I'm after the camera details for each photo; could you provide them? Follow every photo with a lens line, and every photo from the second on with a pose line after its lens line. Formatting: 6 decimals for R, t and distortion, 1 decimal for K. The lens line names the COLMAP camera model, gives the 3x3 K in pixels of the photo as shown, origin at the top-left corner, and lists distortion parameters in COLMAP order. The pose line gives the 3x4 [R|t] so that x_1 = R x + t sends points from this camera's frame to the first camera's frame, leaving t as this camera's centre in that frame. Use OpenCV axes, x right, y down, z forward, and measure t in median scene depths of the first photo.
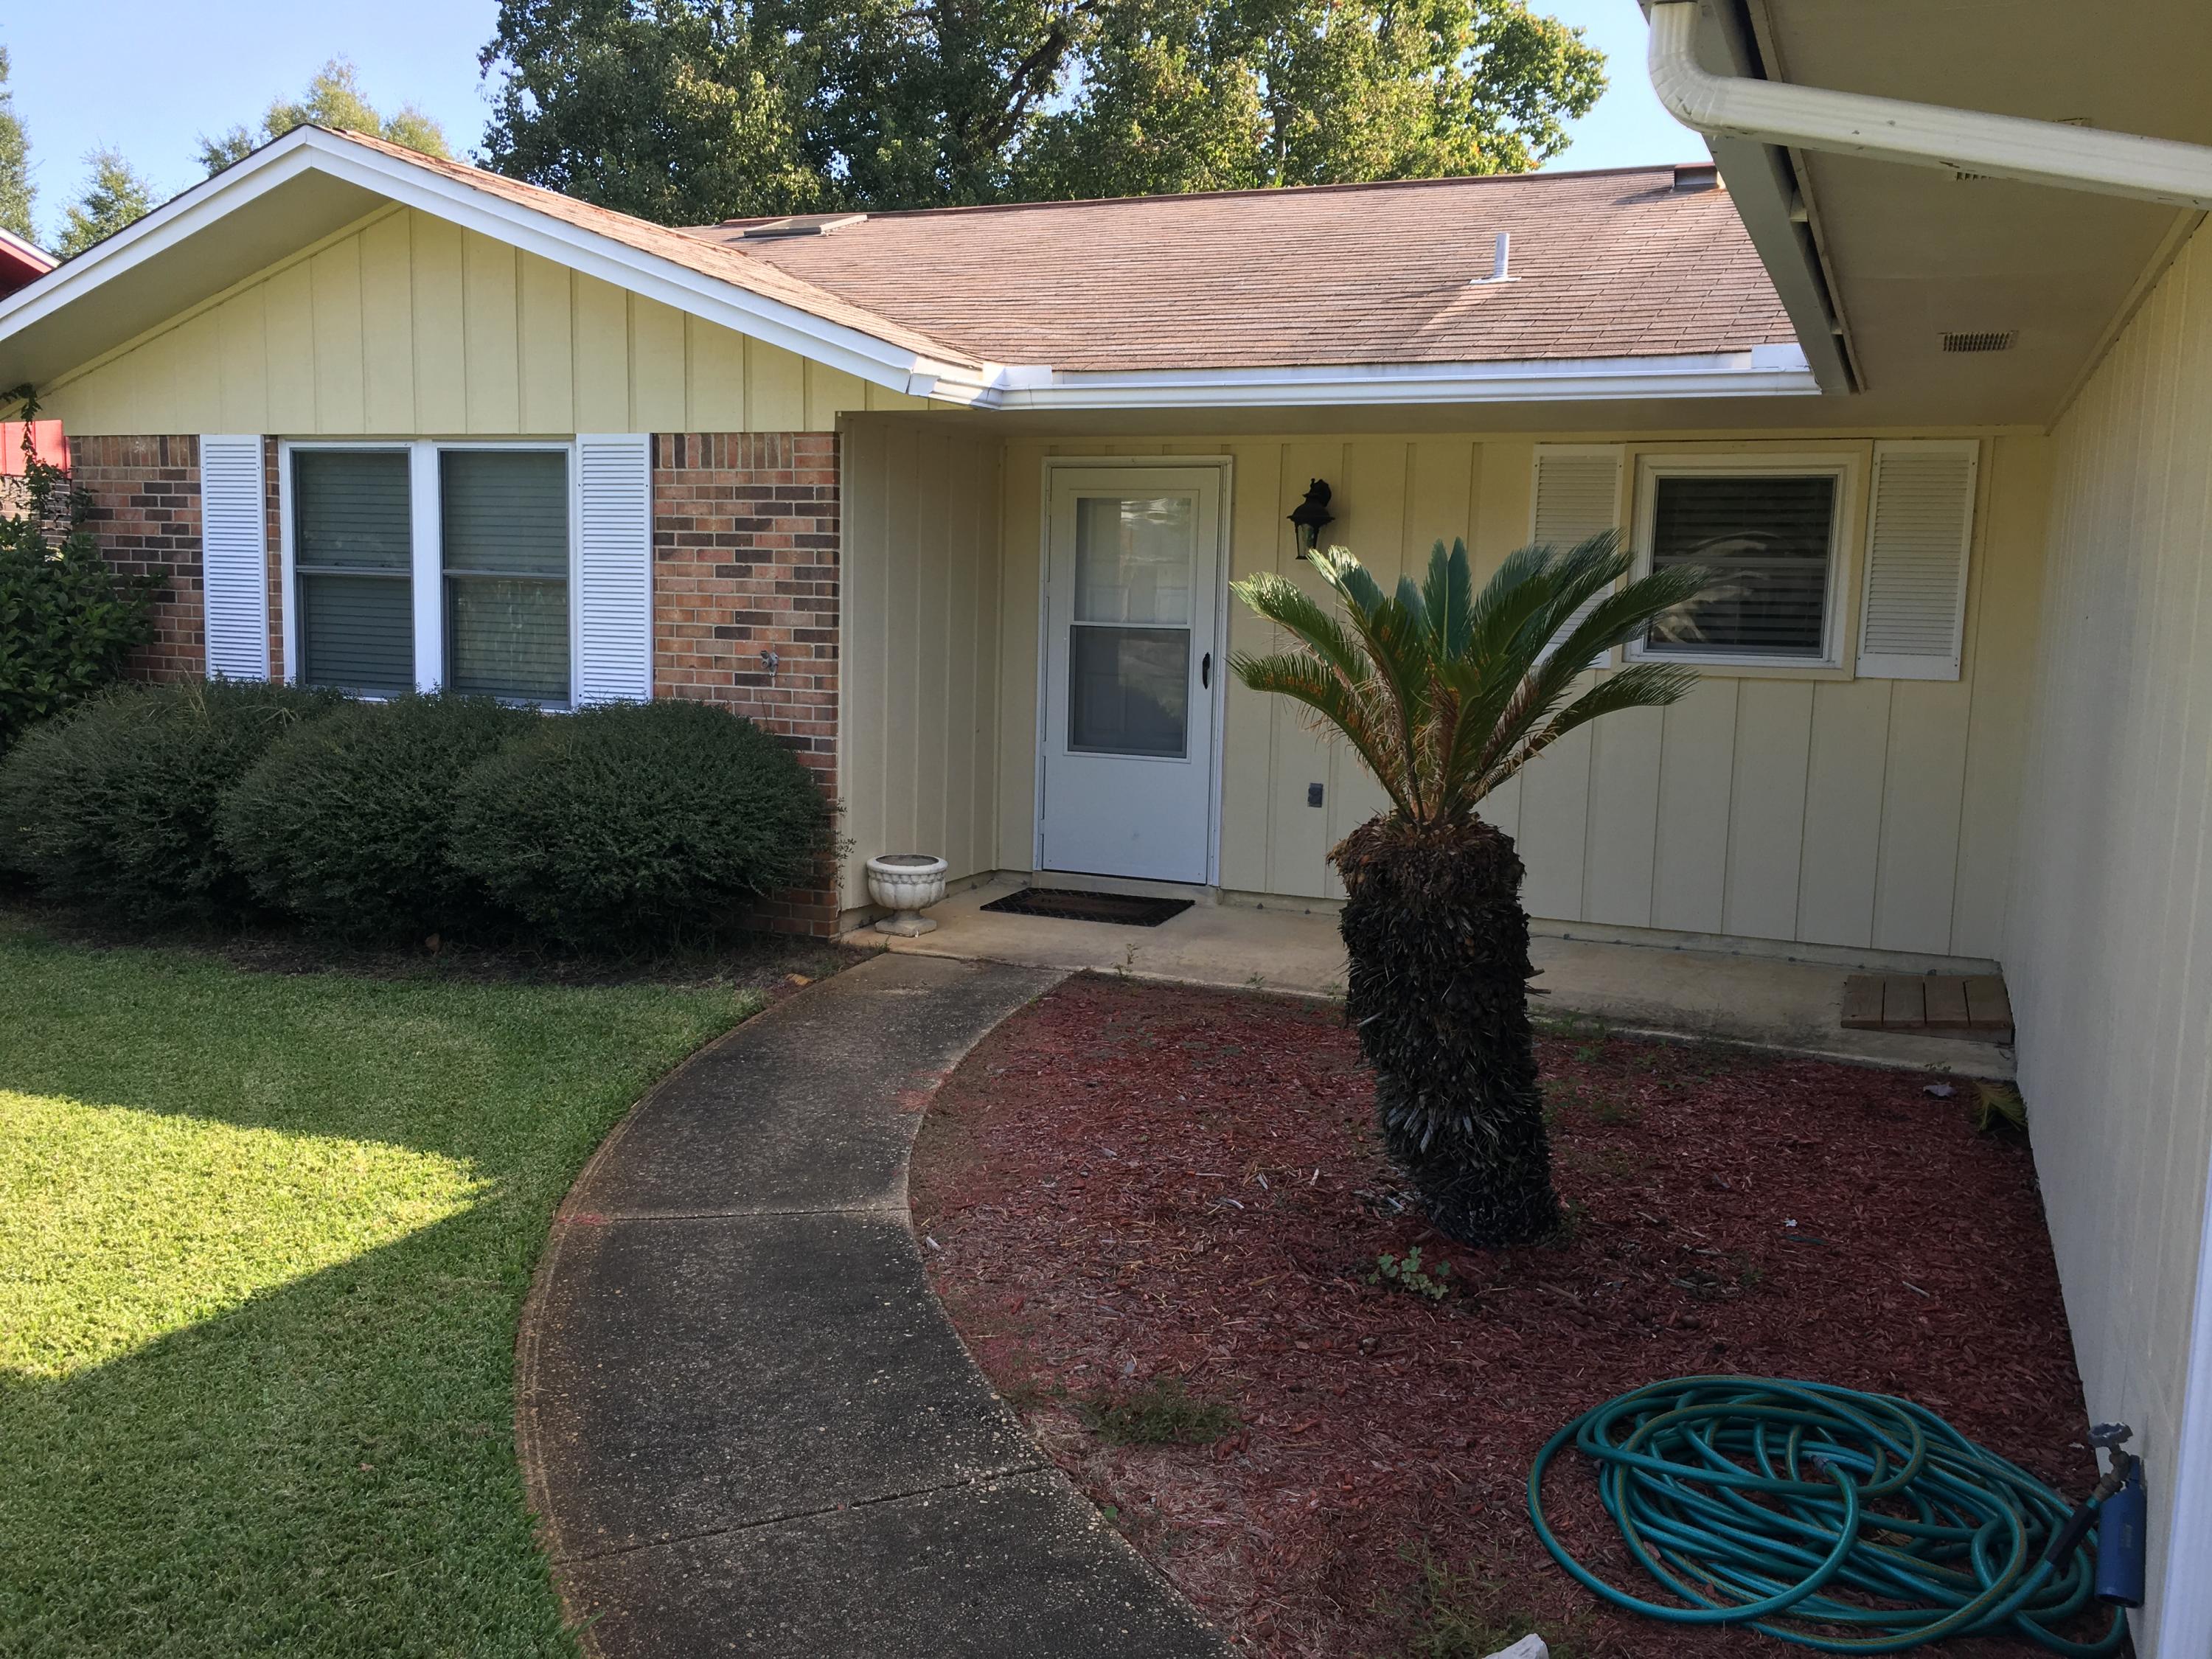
lens RADIAL K [[1867.1, 0, 1113.2], [0, 1867.1, 830.3], [0, 0, 1]] dist [0.066147, -0.082492]
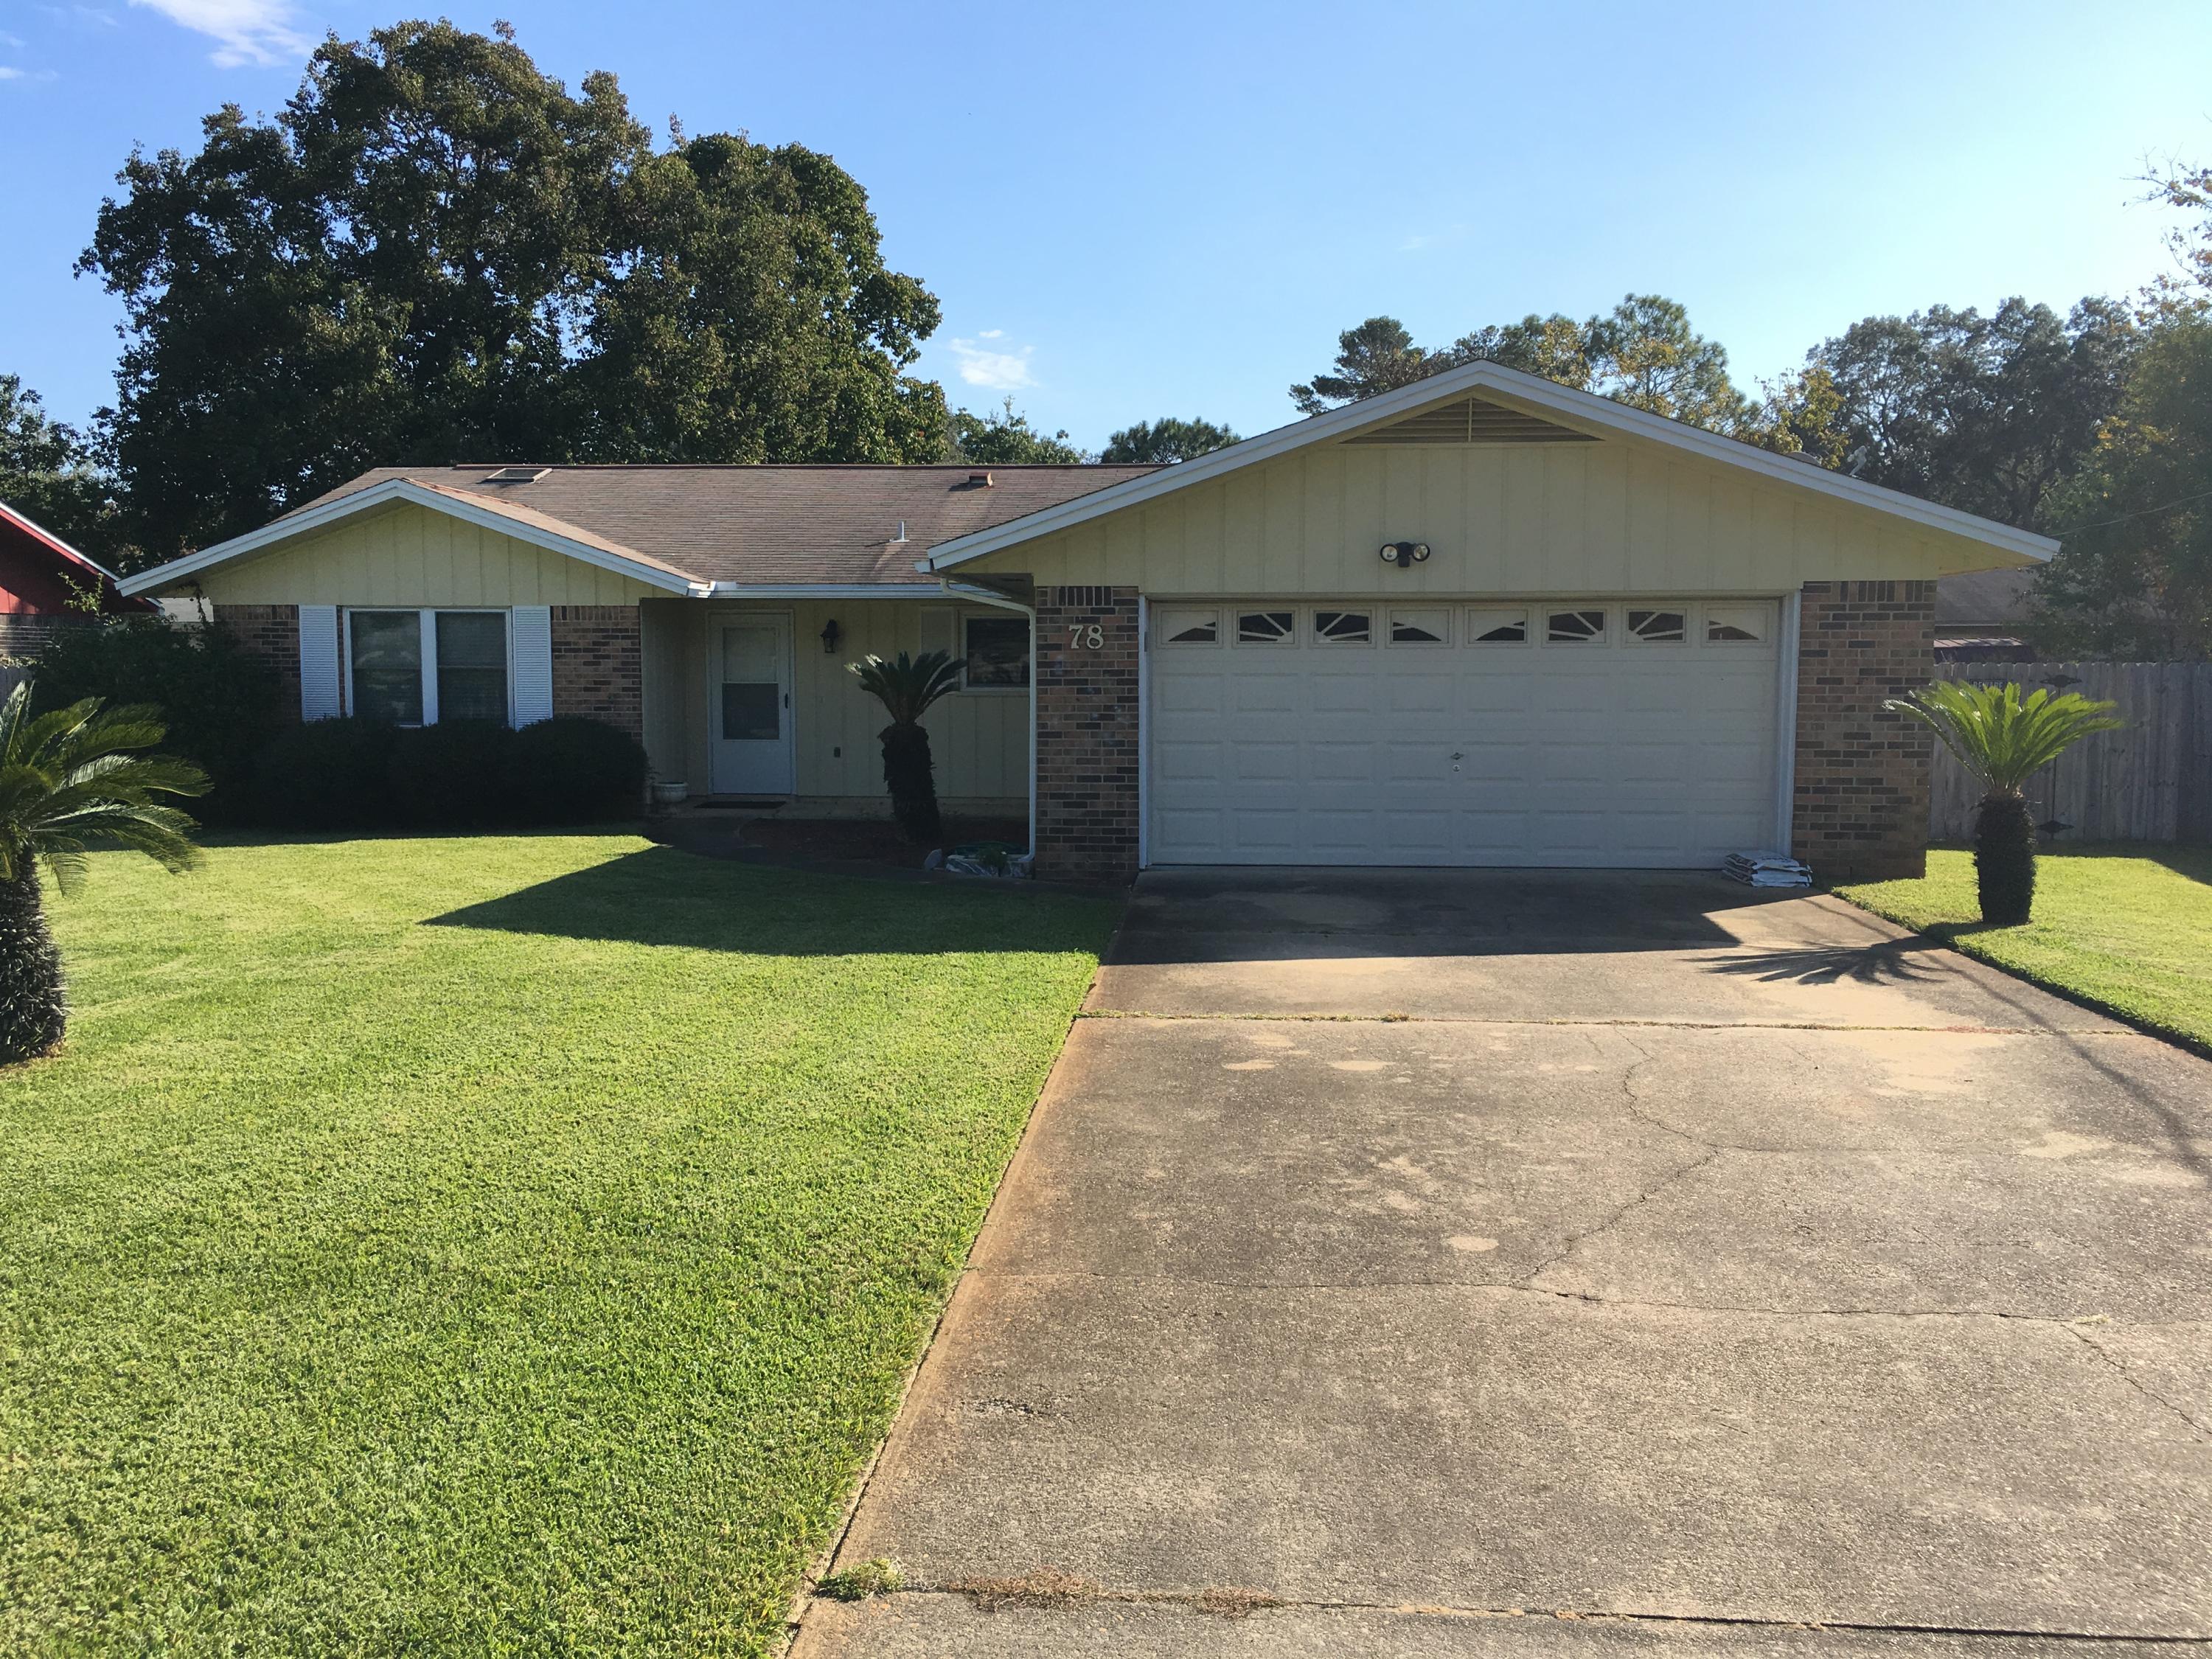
lens RADIAL K [[1867.1, 0, 1110.2], [0, 1867.1, 828.0], [0, 0, 1]] dist [0.066147, -0.082492]
pose [[0.947024, -0.051756, 0.316967, -0.345404], [0.063951, 0.997555, -0.028184, 0.179131], [-0.314733, 0.046961, 0.948018, -1.451717]]
